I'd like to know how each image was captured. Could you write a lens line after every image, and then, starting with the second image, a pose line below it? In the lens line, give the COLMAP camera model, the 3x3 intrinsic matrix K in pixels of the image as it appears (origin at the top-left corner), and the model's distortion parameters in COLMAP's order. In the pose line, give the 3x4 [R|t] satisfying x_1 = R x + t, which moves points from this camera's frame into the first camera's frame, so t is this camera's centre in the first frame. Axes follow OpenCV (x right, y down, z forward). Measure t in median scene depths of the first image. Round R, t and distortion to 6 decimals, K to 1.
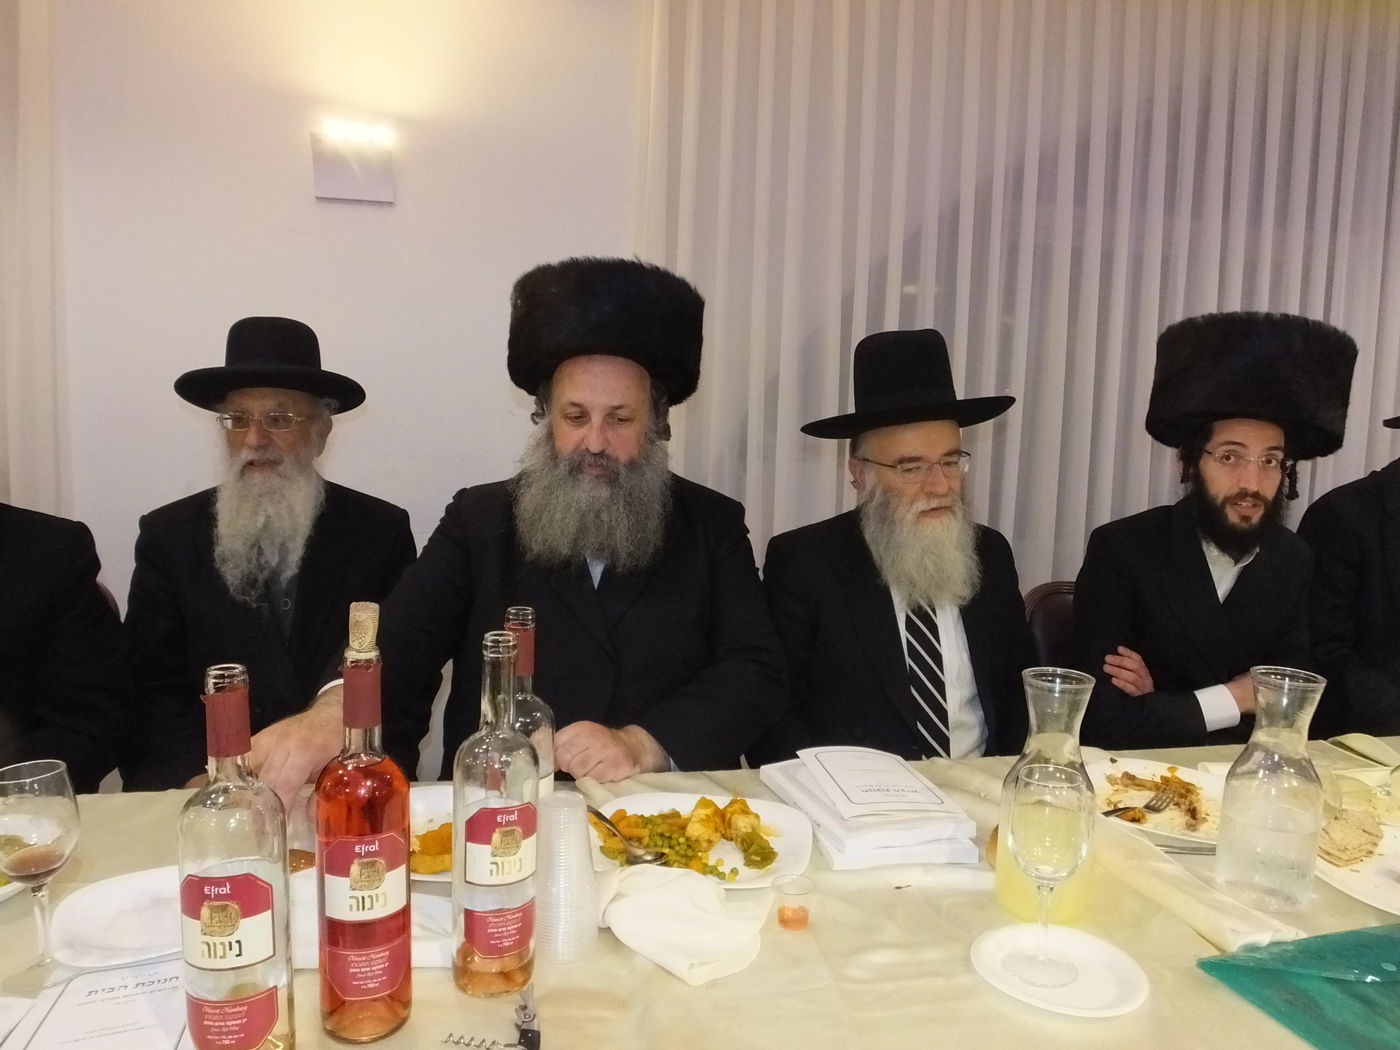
lens RADIAL K [[1005.2, 0, 709.5], [0, 1005.2, 519.7], [0, 0, 1]] dist [-0.045038, 0.032005]
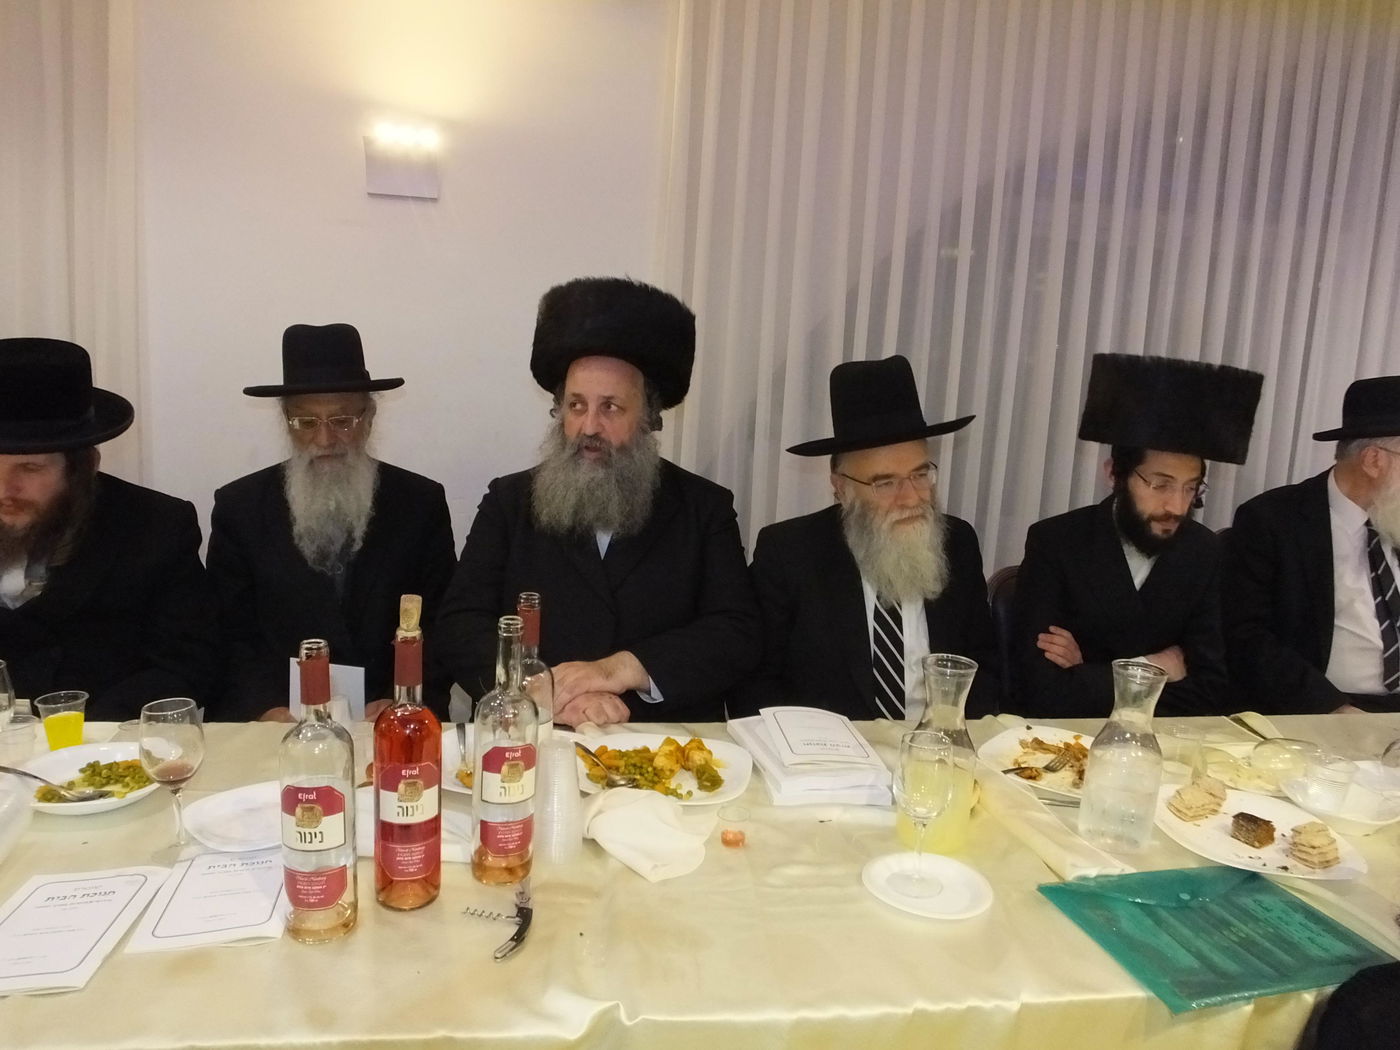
lens RADIAL K [[1005.2, 0, 709.5], [0, 1005.2, 519.7], [0, 0, 1]] dist [-0.045038, 0.032005]
pose [[0.998880, 0.033347, -0.033576, 0.089997], [-0.031491, 0.998025, 0.054352, -0.092209], [0.035322, -0.053234, 0.997957, -0.297819]]
